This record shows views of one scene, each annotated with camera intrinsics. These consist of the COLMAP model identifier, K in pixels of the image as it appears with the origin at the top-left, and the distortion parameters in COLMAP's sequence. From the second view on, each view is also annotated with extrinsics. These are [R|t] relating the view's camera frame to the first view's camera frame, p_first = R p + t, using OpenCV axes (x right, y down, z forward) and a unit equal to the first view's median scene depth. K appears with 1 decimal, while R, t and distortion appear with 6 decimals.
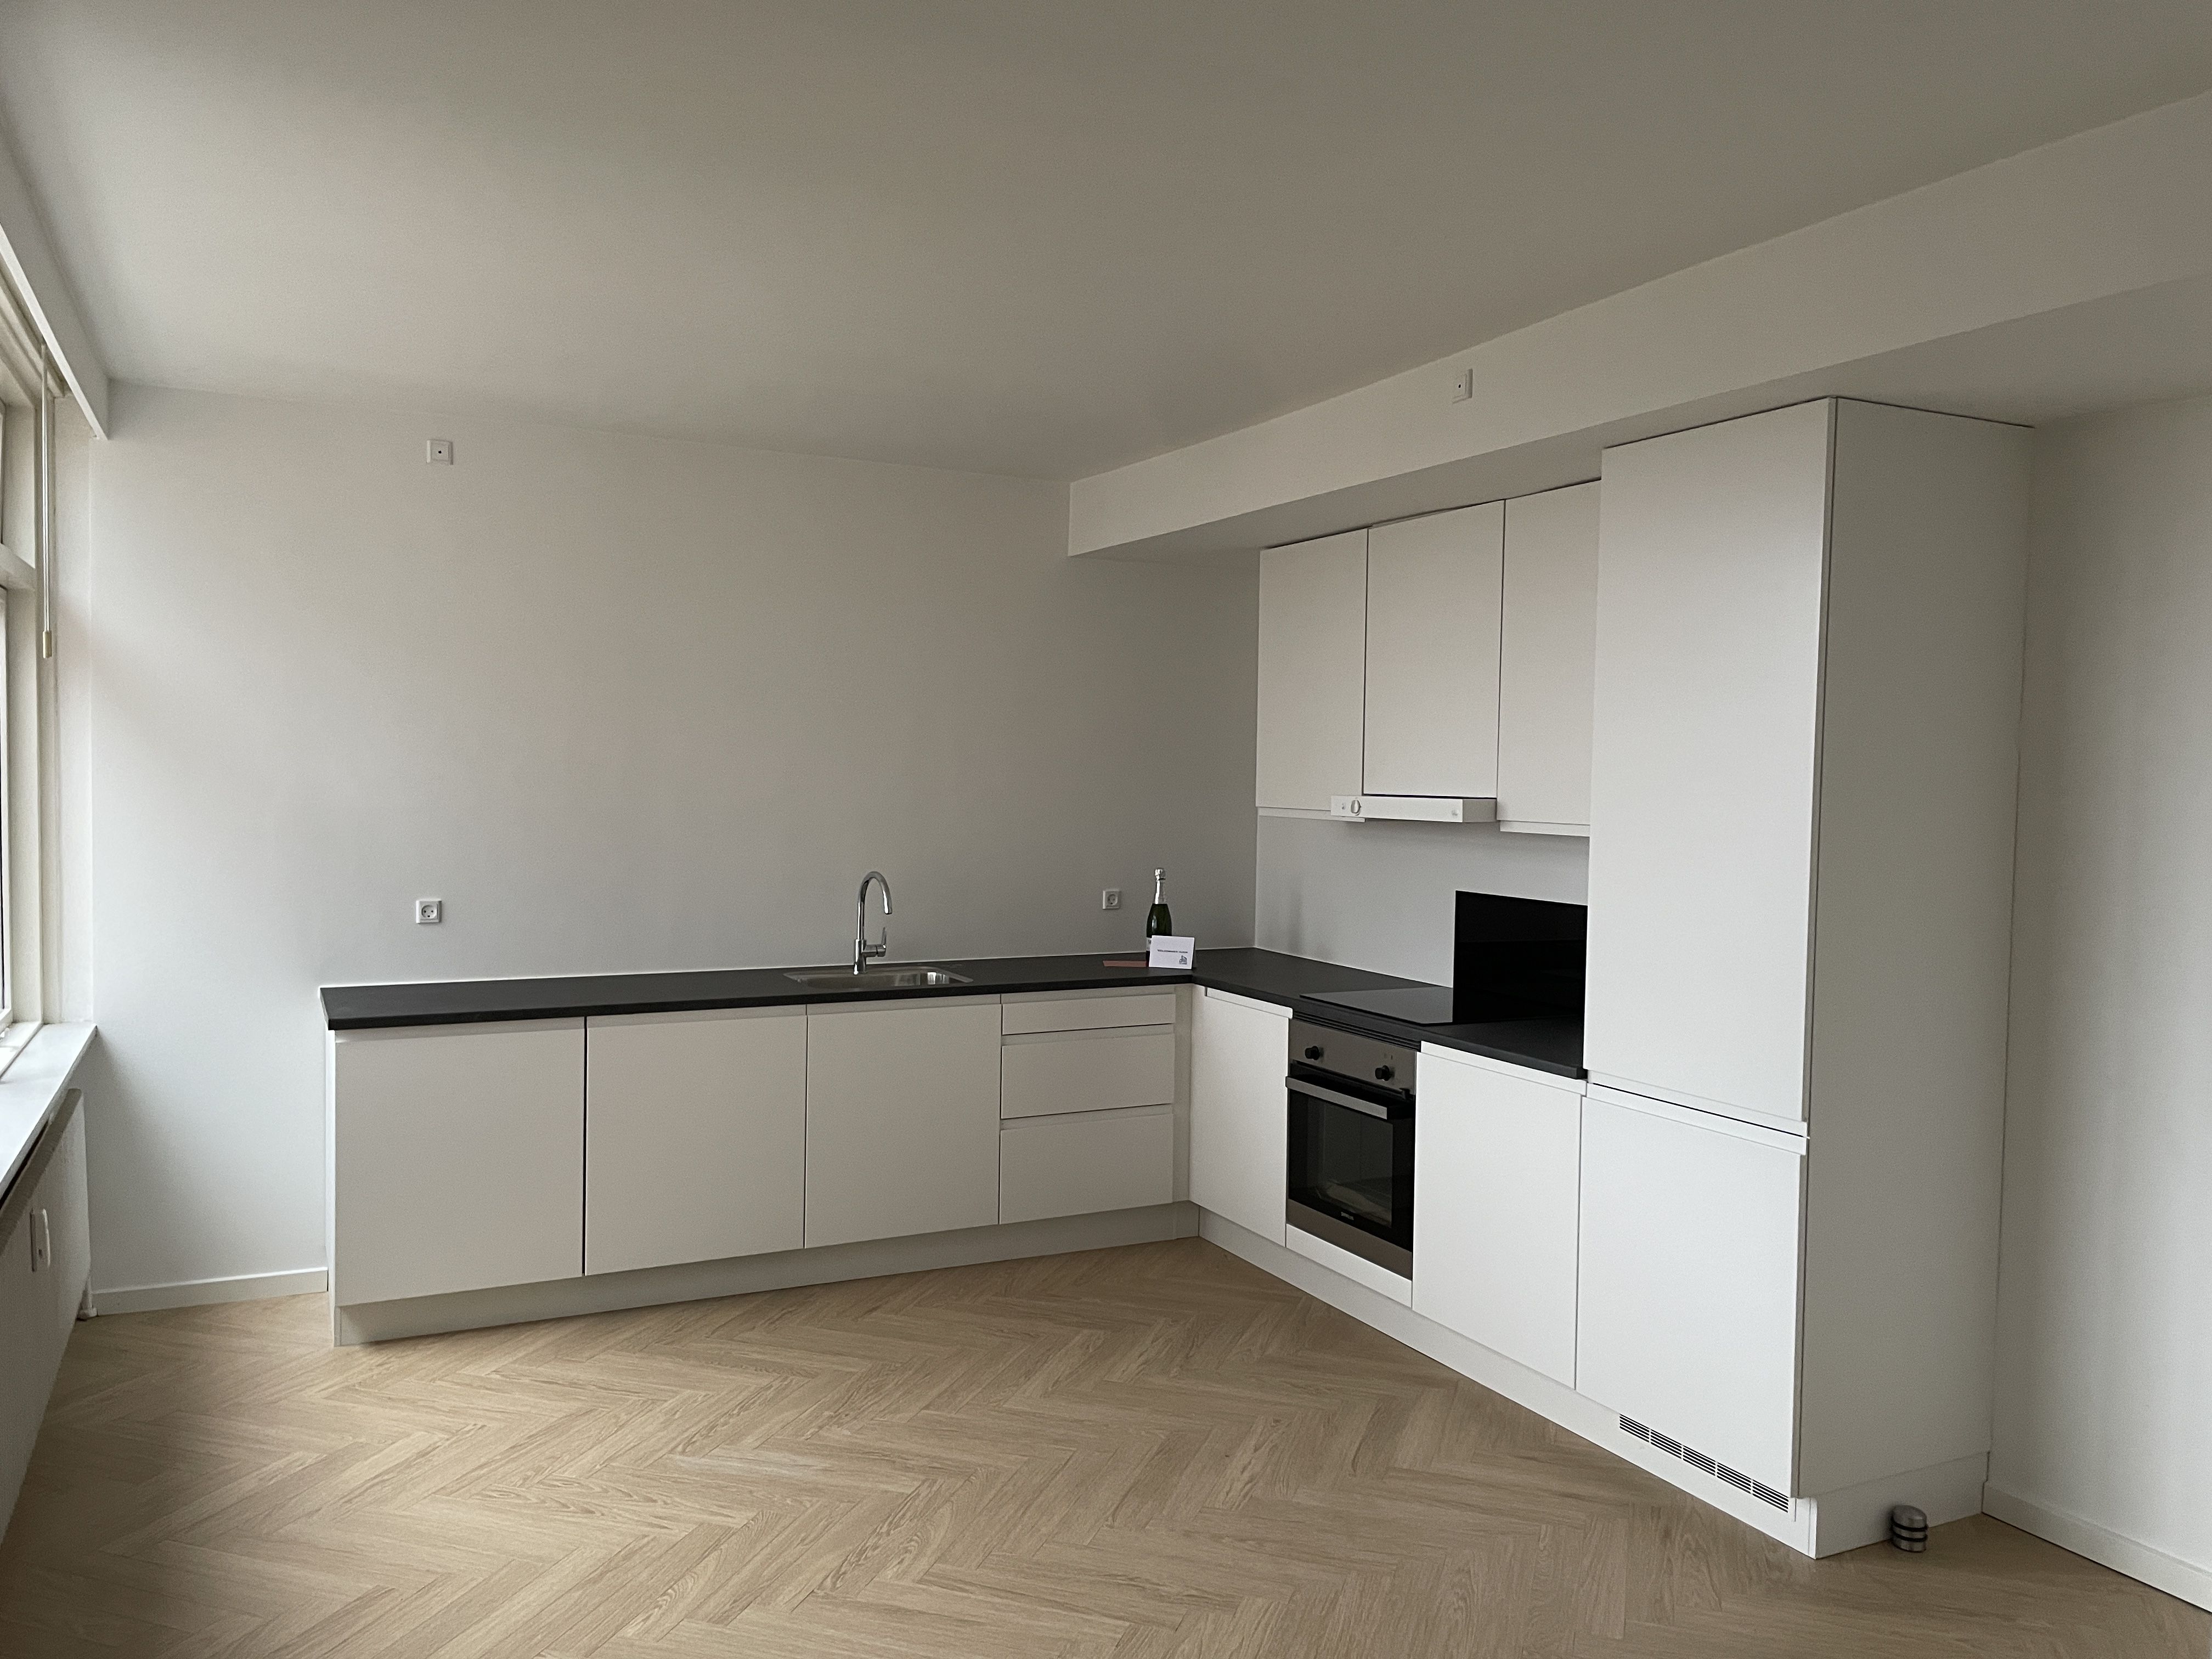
lens RADIAL K [[1663.6, 0, 1106.0], [0, 1663.6, 829.5], [0, 0, 1]] dist [0.084380, -0.120974]
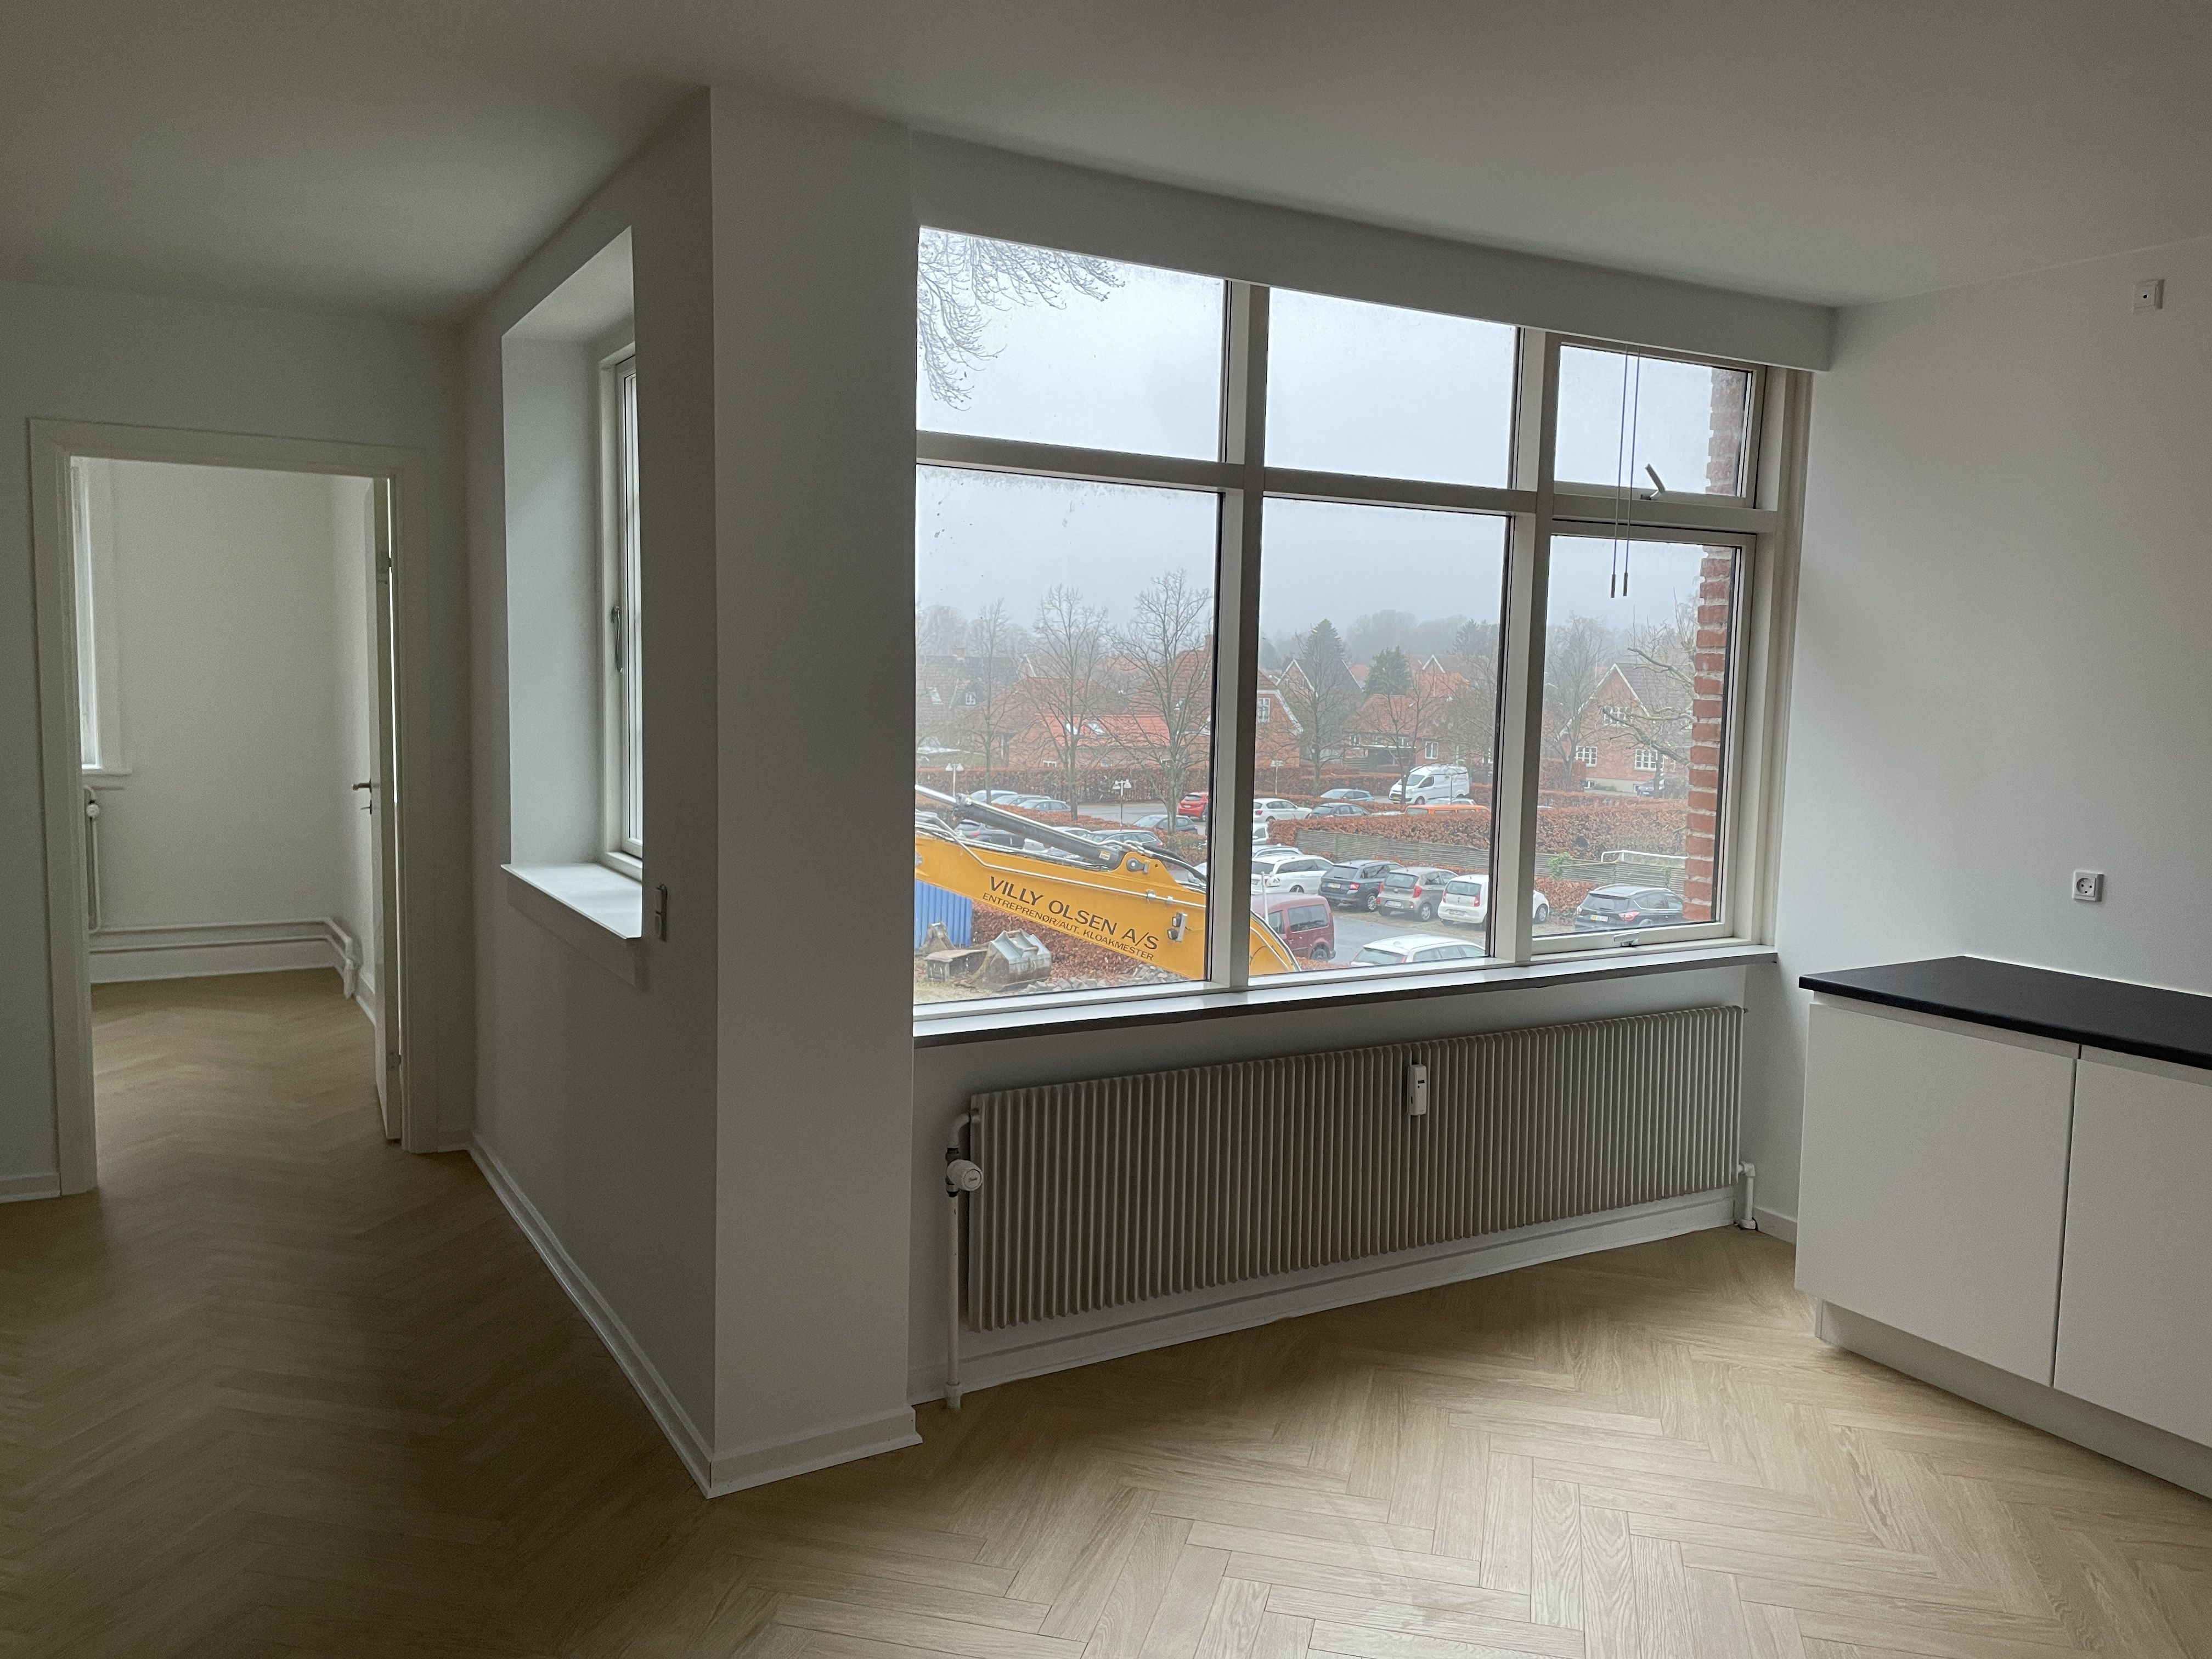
lens RADIAL K [[1663.6, 0, 1106.0], [0, 1663.6, 829.5], [0, 0, 1]] dist [0.084380, -0.120974]
pose [[0.061196, 0.082403, -0.994718, 0.395850], [-0.055198, 0.995341, 0.079059, -0.017107], [0.996598, 0.050068, 0.065459, 0.532943]]
